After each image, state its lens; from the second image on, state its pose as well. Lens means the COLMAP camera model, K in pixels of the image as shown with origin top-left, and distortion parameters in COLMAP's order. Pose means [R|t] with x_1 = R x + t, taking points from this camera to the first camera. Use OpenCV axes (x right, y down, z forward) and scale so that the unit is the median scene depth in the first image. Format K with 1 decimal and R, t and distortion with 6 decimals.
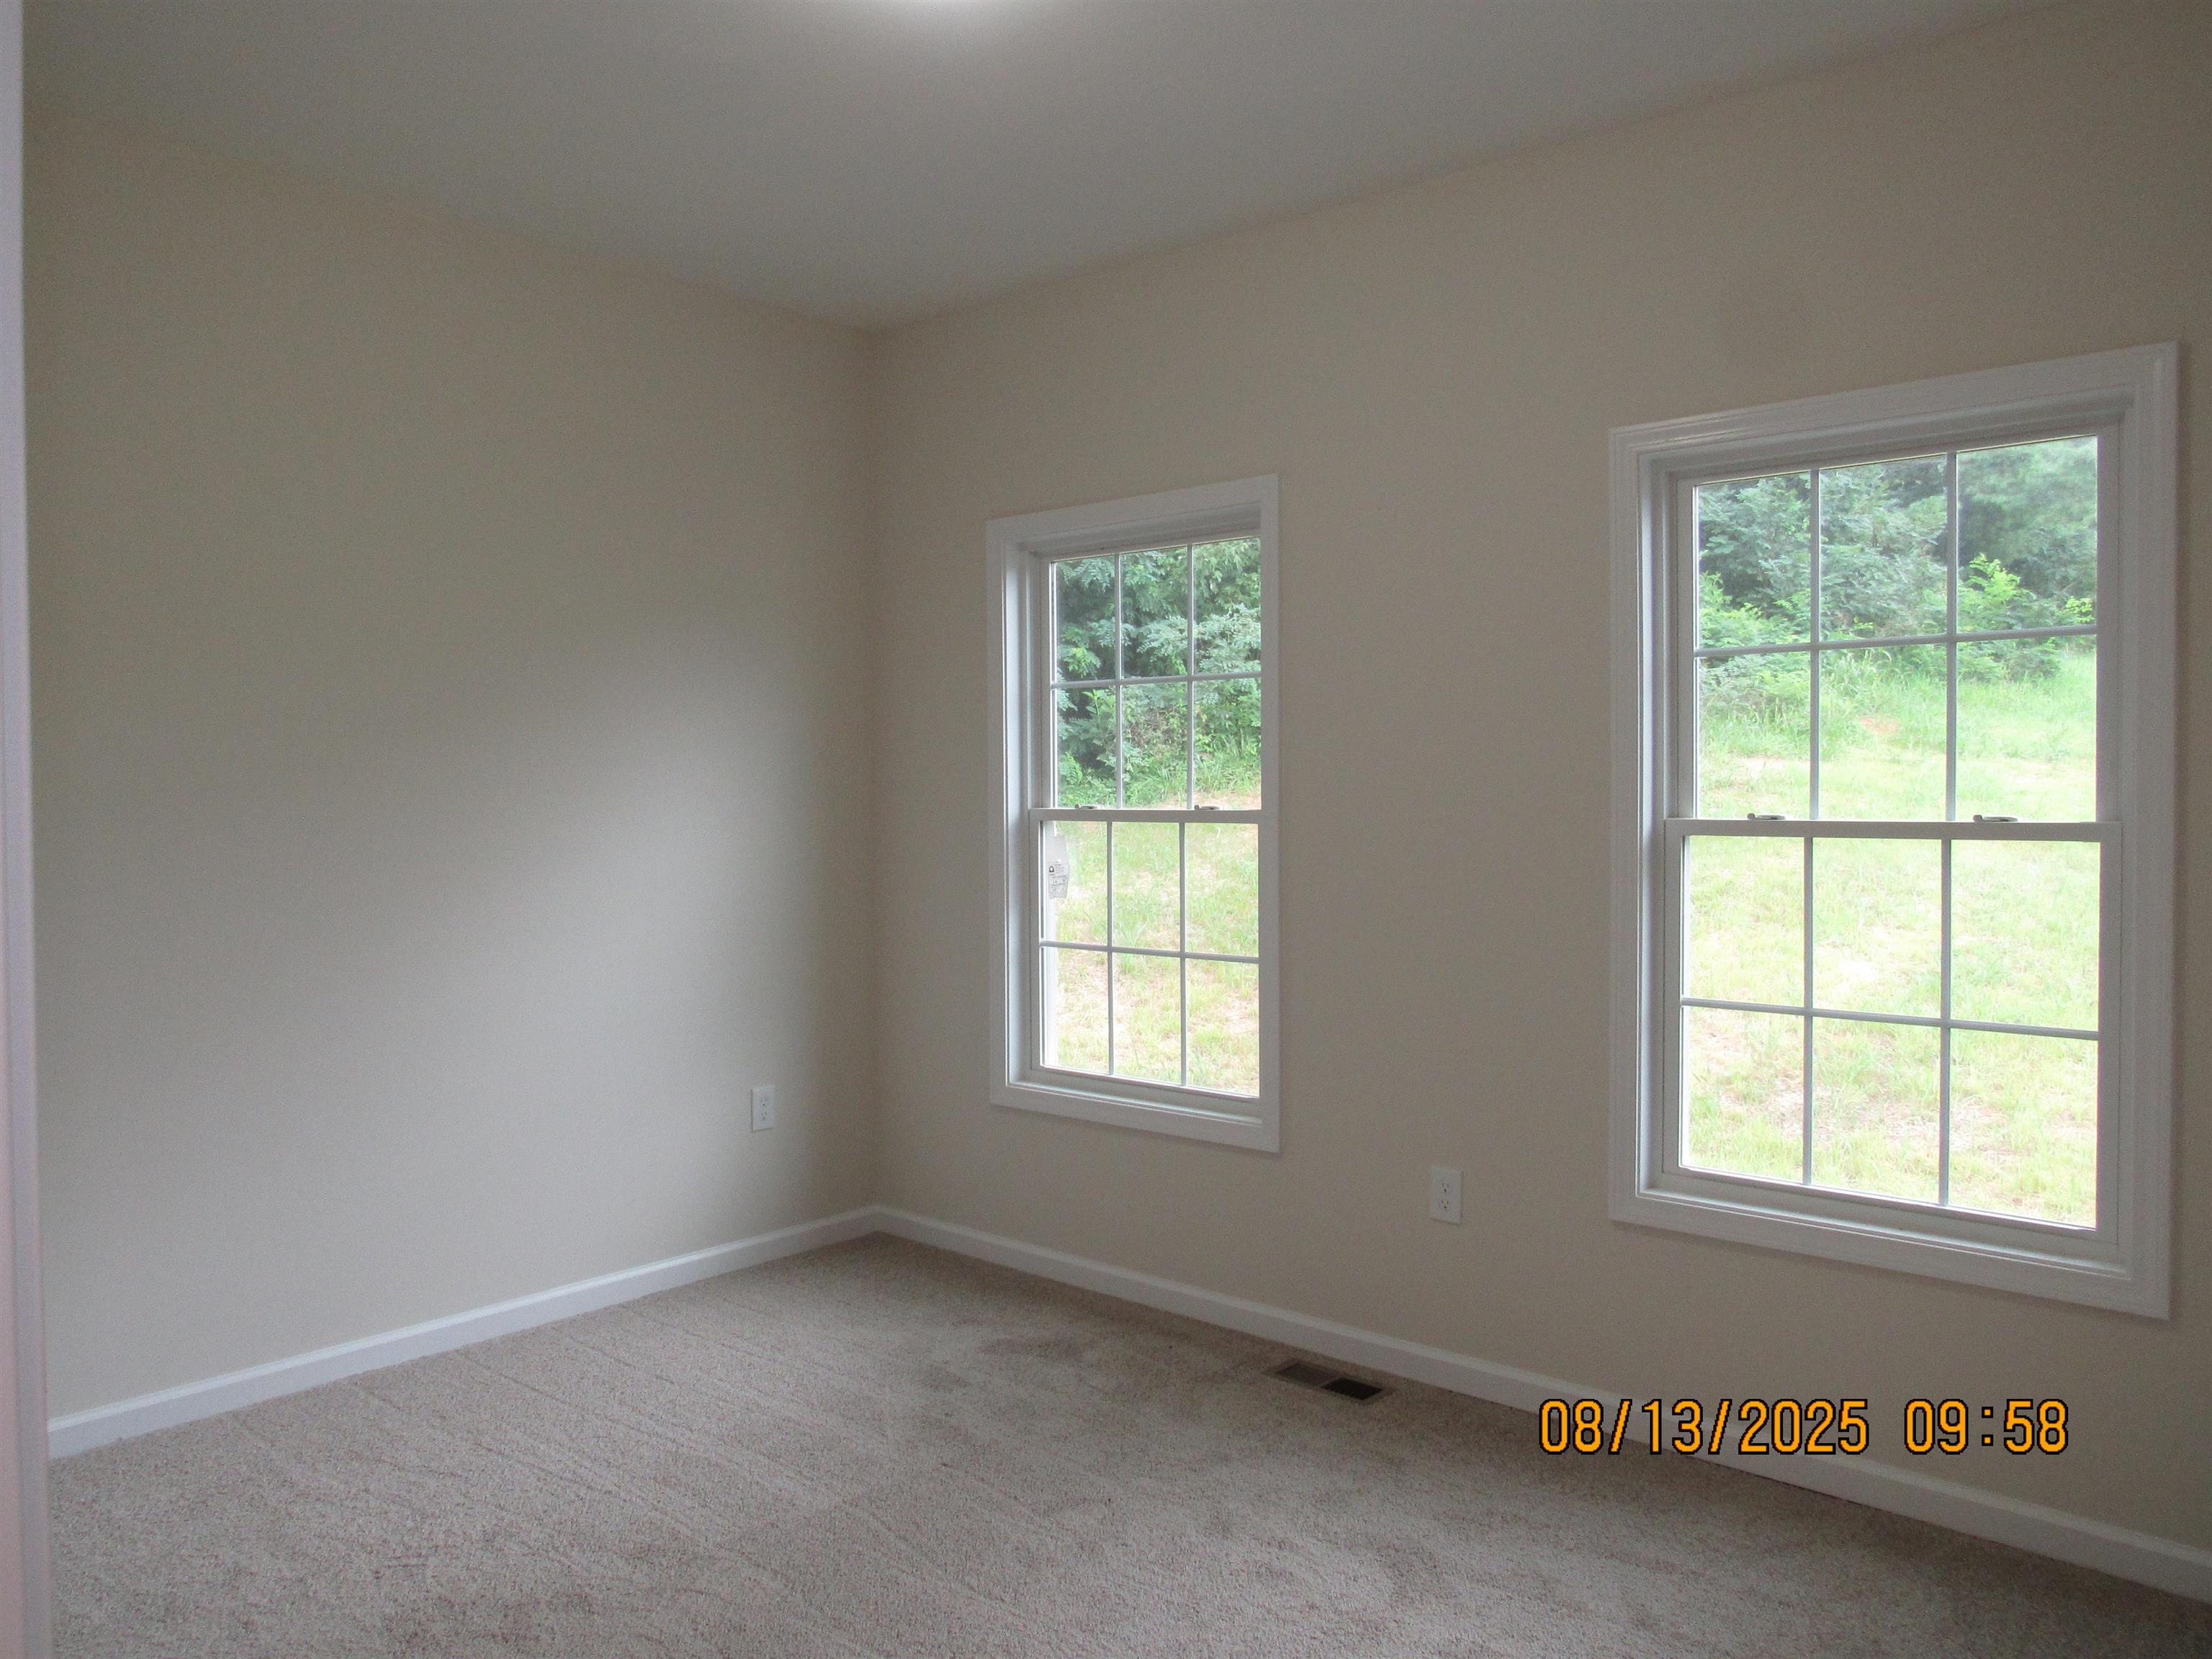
lens RADIAL K [[1654.2, 0, 1102.1], [0, 1654.2, 847.6], [0, 0, 1]] dist [0.050892, 0.001969]
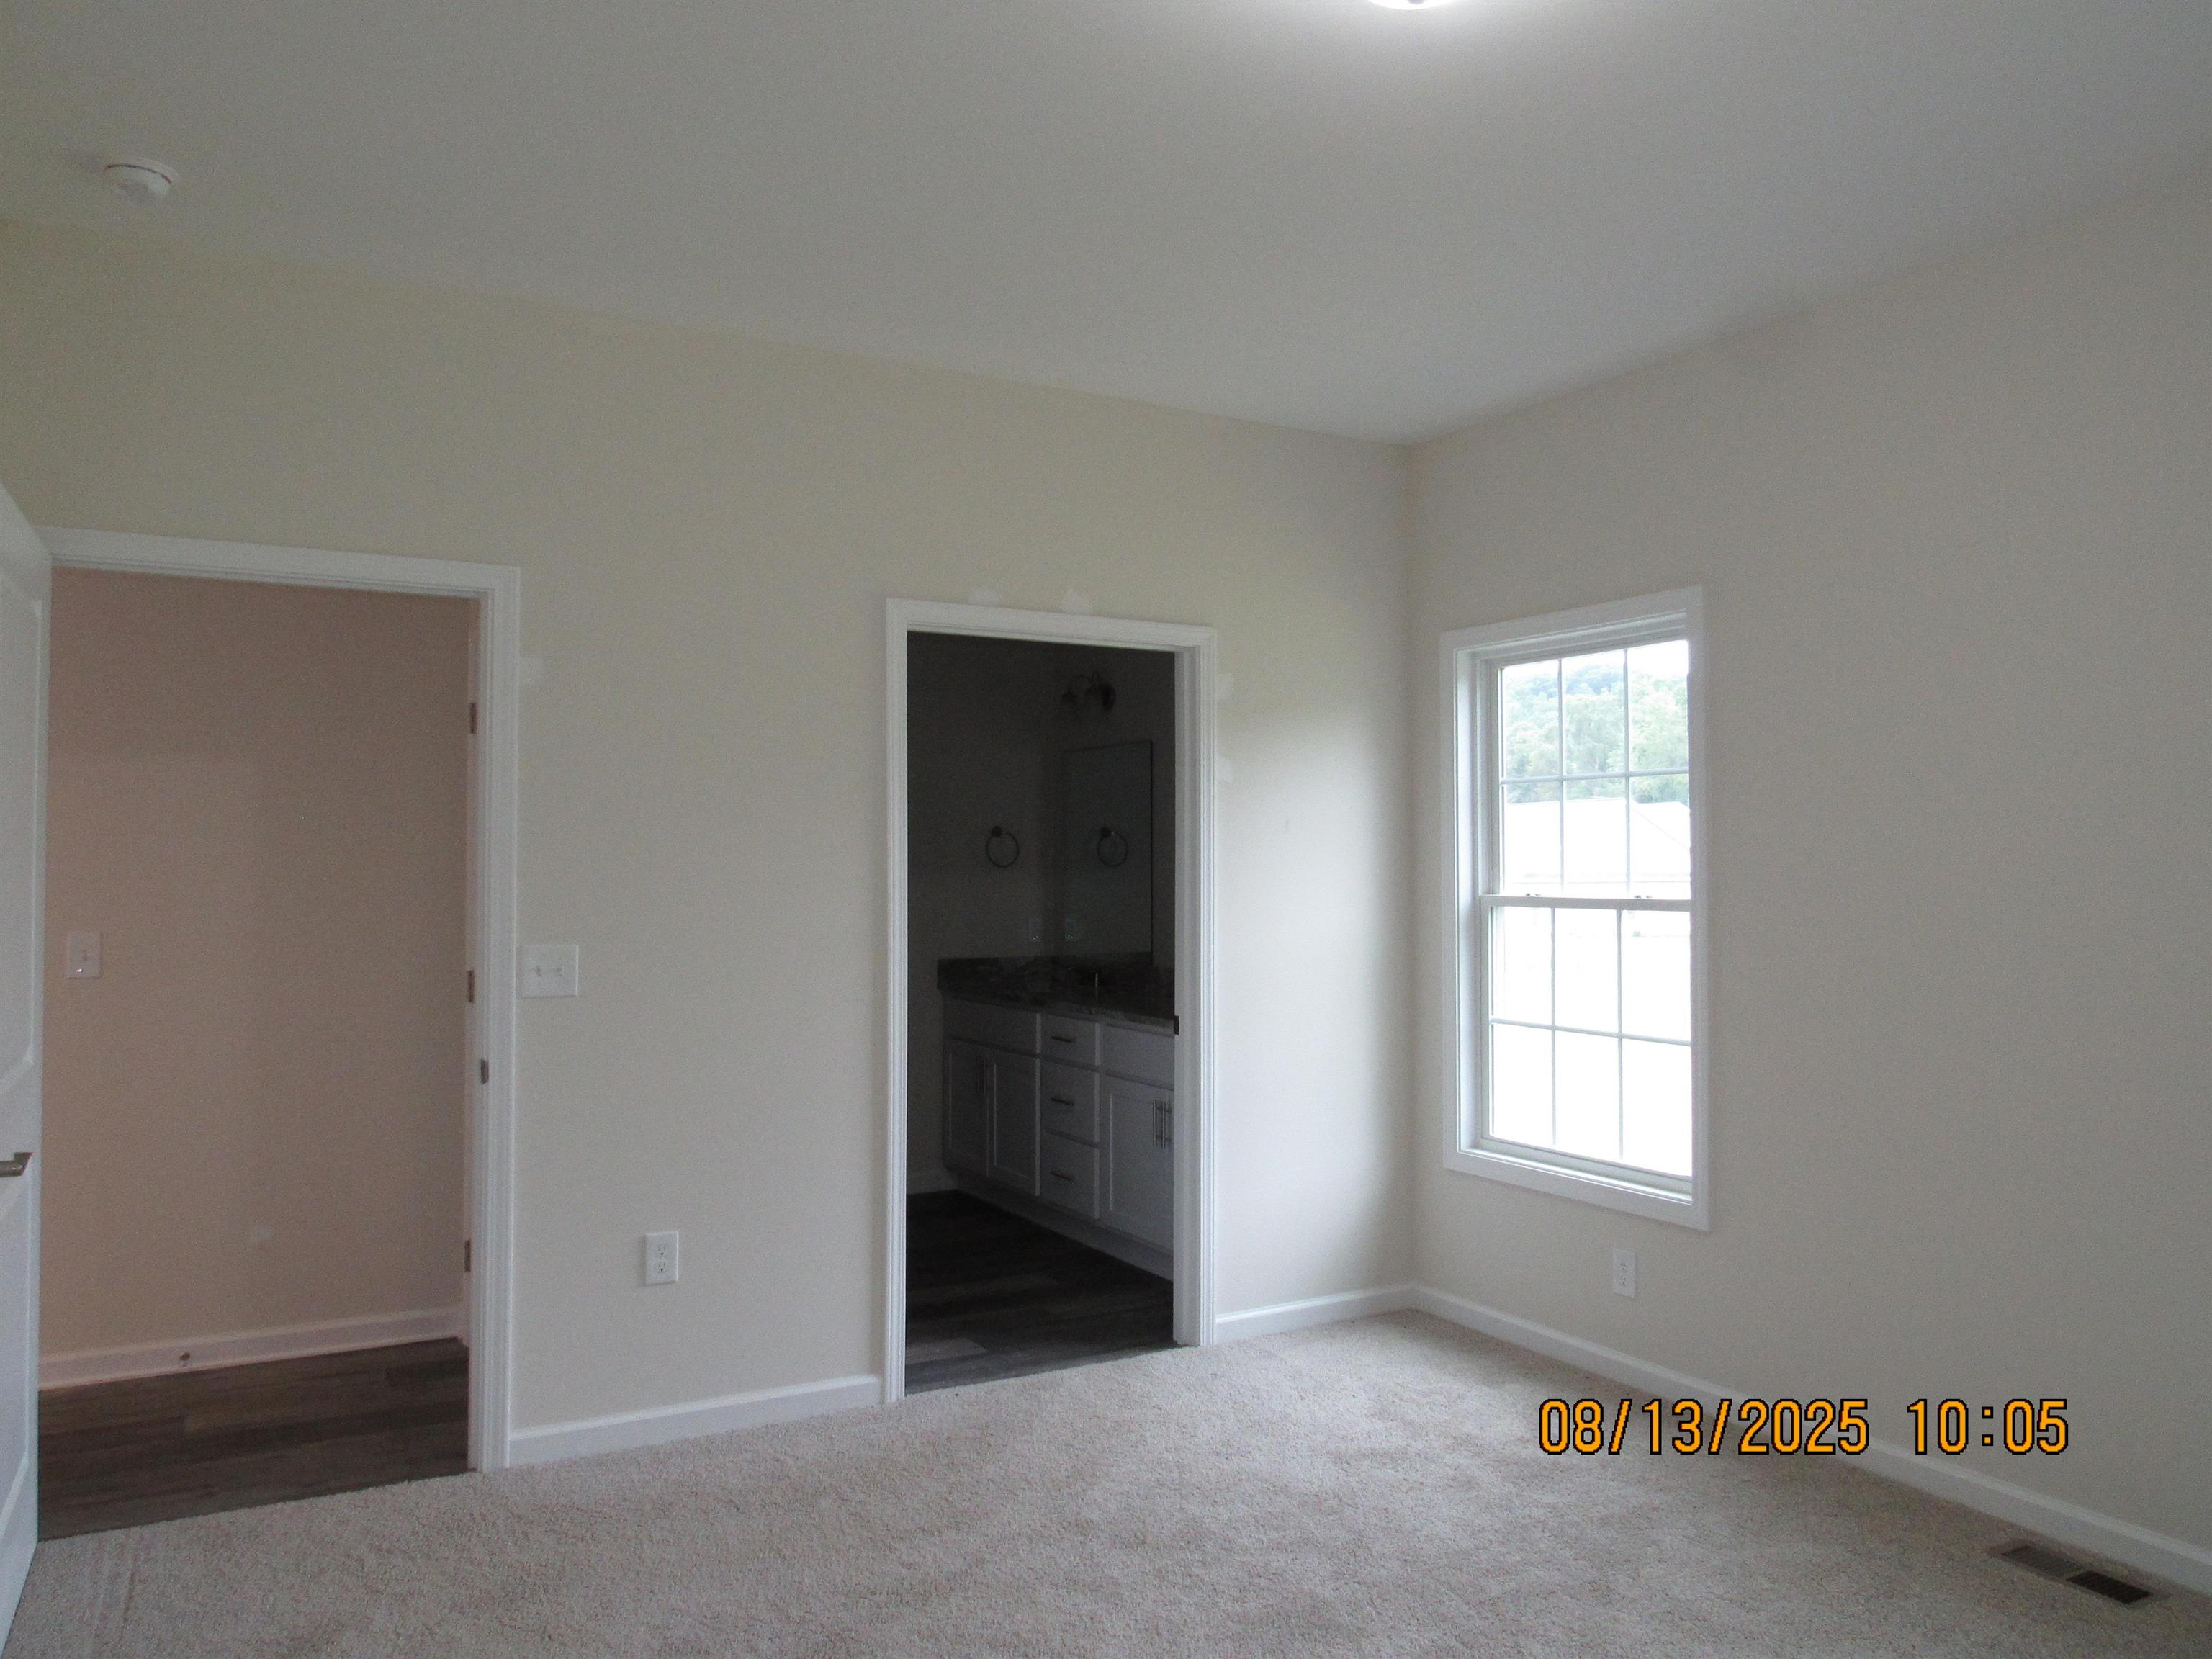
lens RADIAL K [[1561.4, 0, 1094.9], [0, 1561.4, 828.8], [0, 0, 1]] dist [-0.030065, 0.003409]
pose [[0.944059, 0.000569, -0.329777, 0.285053], [-0.022207, 0.997838, -0.061848, 0.010315], [0.329029, 0.065712, 0.942031, -0.245810]]
